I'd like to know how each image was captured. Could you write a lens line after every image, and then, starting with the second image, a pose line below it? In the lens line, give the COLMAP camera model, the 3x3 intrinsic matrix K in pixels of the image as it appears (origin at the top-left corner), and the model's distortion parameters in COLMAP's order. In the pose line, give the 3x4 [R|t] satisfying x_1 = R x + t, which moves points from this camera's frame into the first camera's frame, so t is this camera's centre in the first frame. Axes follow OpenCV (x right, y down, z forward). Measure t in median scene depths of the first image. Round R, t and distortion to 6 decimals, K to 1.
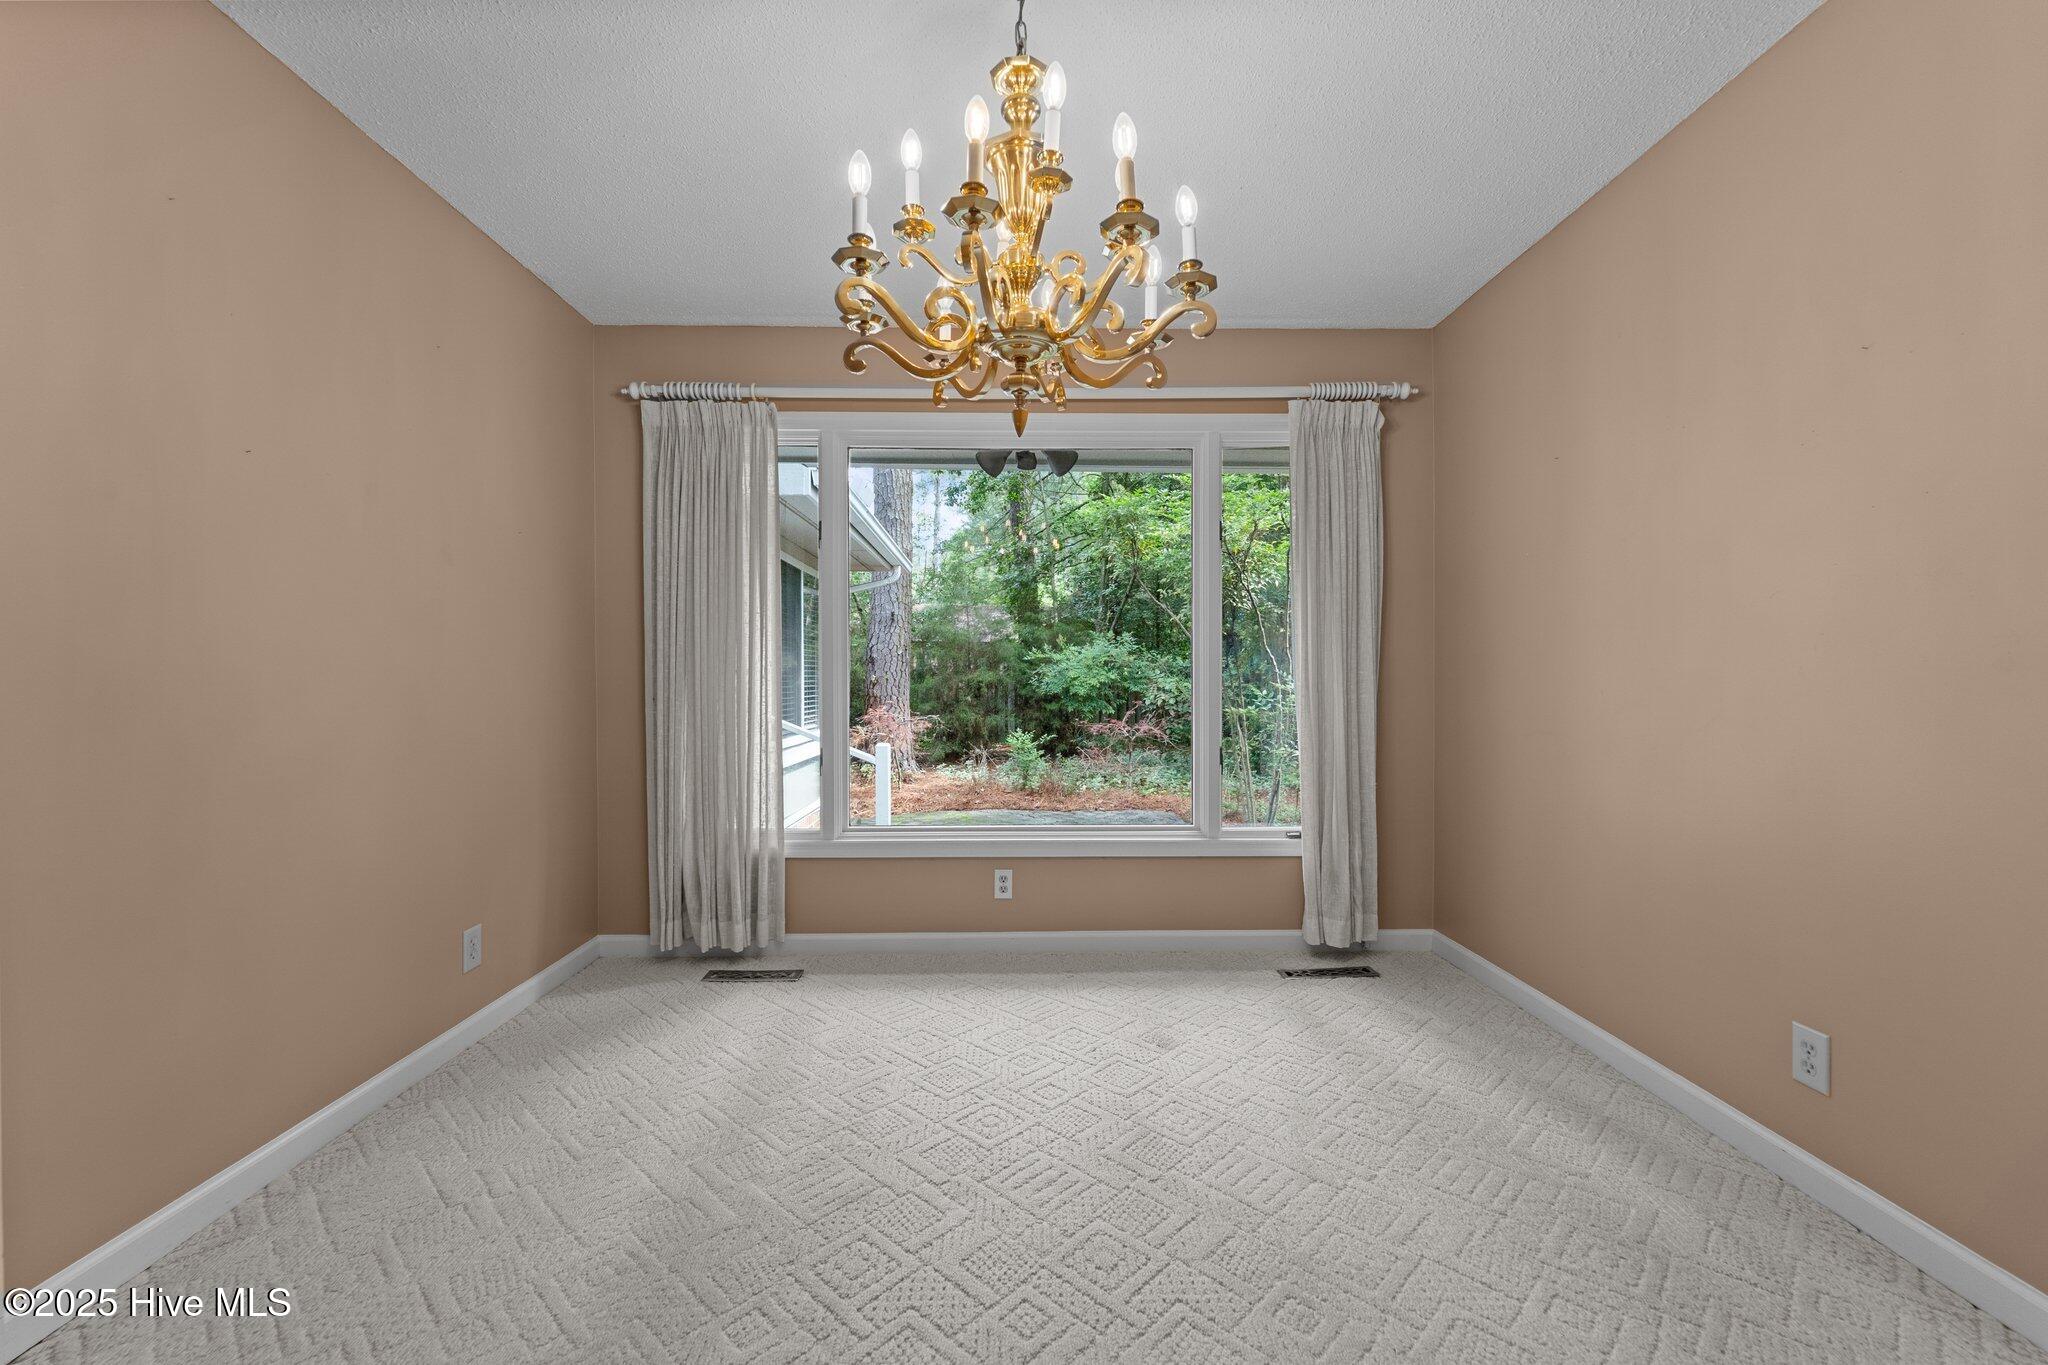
lens RADIAL K [[827.0, 0, 1019.2], [0, 827.0, 684.8], [0, 0, 1]] dist [0.003174, -0.003021]
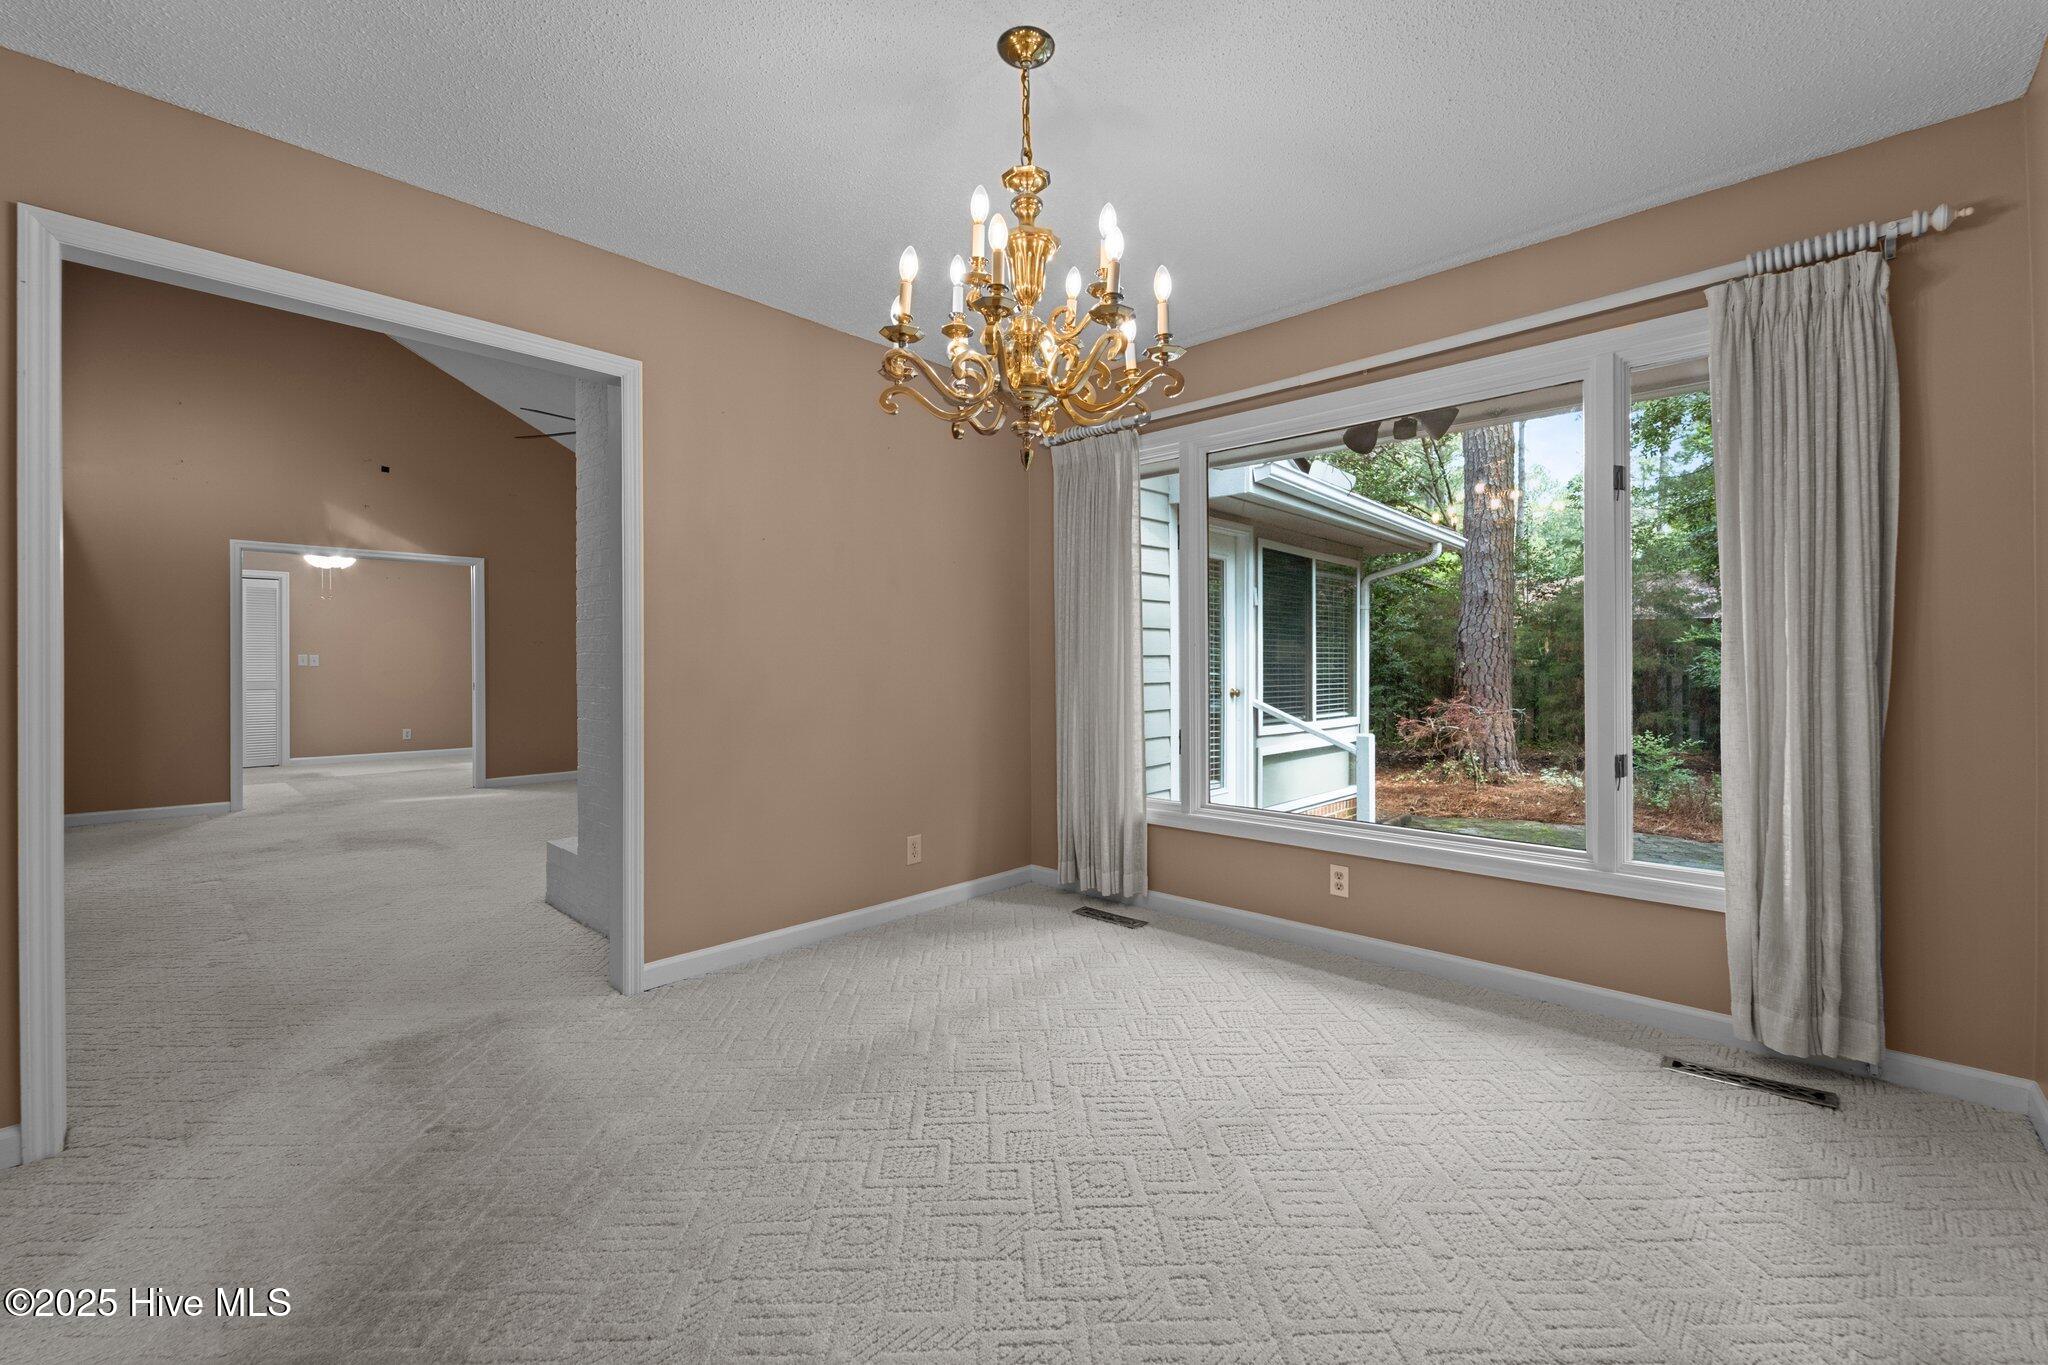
lens RADIAL K [[827.0, 0, 1019.2], [0, 827.0, 684.8], [0, 0, 1]] dist [0.003174, -0.003021]
pose [[0.725641, 0.017152, -0.687860, 0.395091], [-0.005880, 0.999807, 0.018727, -0.004439], [0.688049, -0.009544, 0.725602, 0.049858]]
